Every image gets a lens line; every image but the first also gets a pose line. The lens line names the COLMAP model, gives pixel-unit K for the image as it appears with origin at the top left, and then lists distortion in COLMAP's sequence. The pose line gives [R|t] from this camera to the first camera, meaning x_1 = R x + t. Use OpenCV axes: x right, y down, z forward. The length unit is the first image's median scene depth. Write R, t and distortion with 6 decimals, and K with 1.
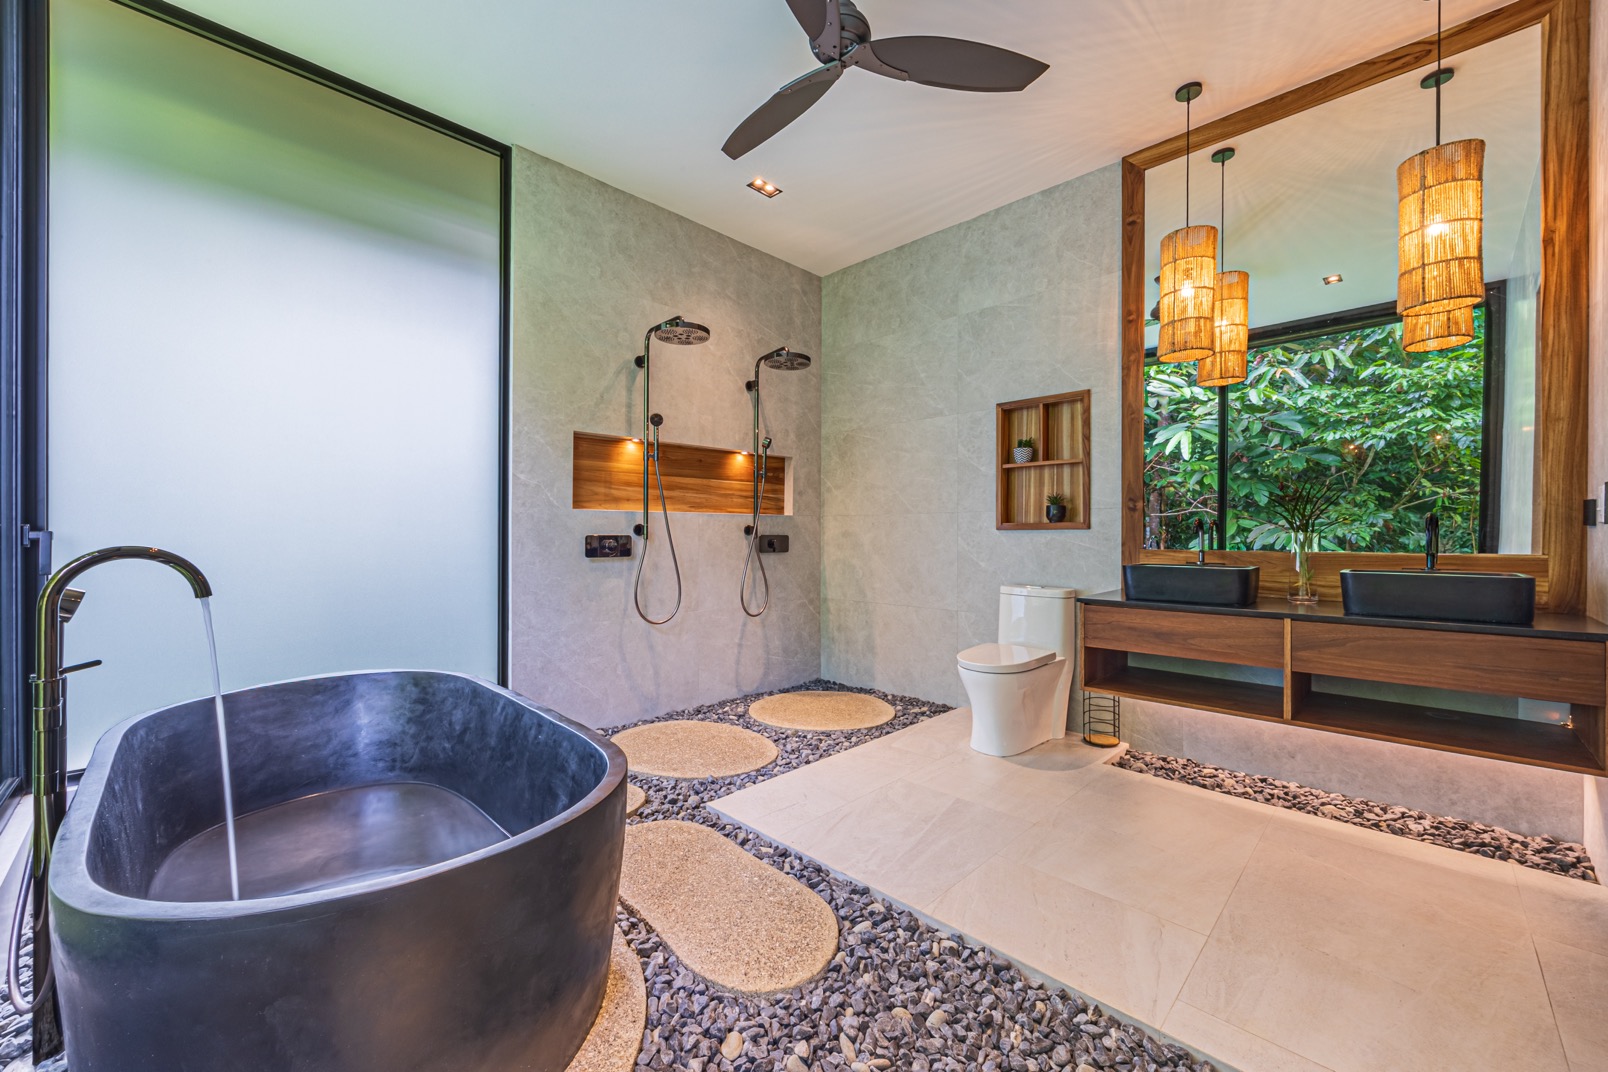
lens RADIAL K [[622.2, 0, 798.0], [0, 622.2, 533.1], [0, 0, 1]] dist [-0.000418, -0.000094]
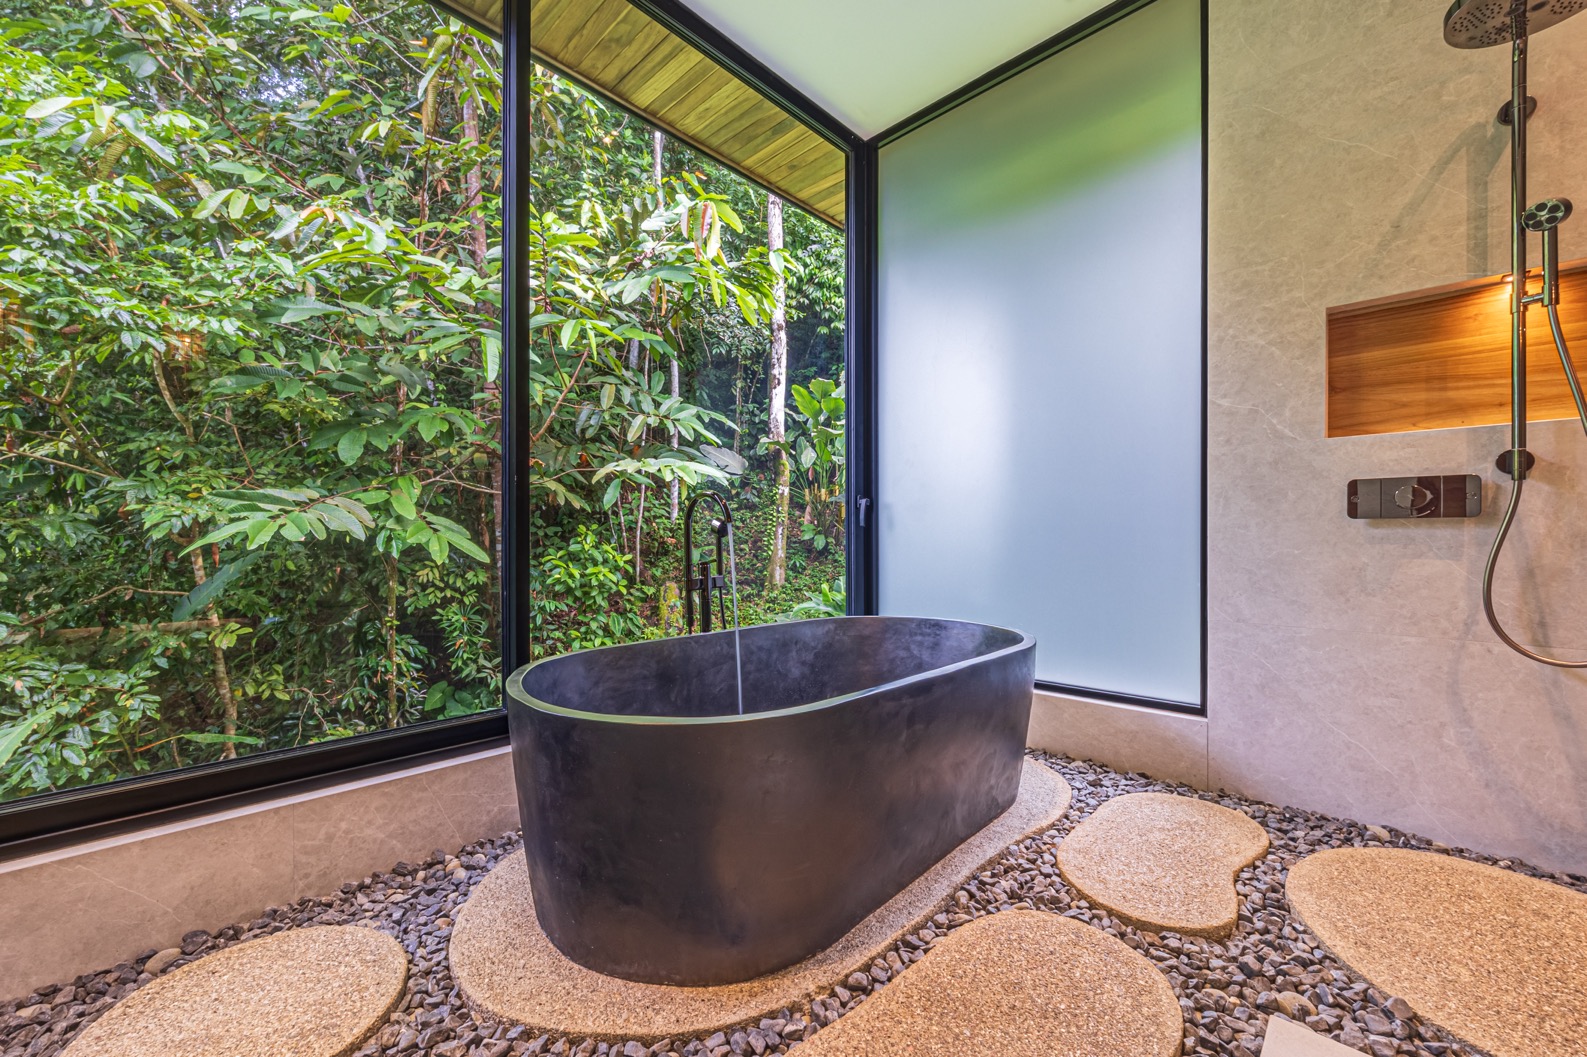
lens RADIAL K [[614.1, 0, 787.5], [0, 614.1, 538.4], [0, 0, 1]] dist [-0.000418, -0.000094]
pose [[0.014297, -0.000681, -0.999898, 0.225730], [-0.005567, 0.999984, -0.000761, 0.061567], [0.999882, 0.005578, 0.014293, 0.468387]]
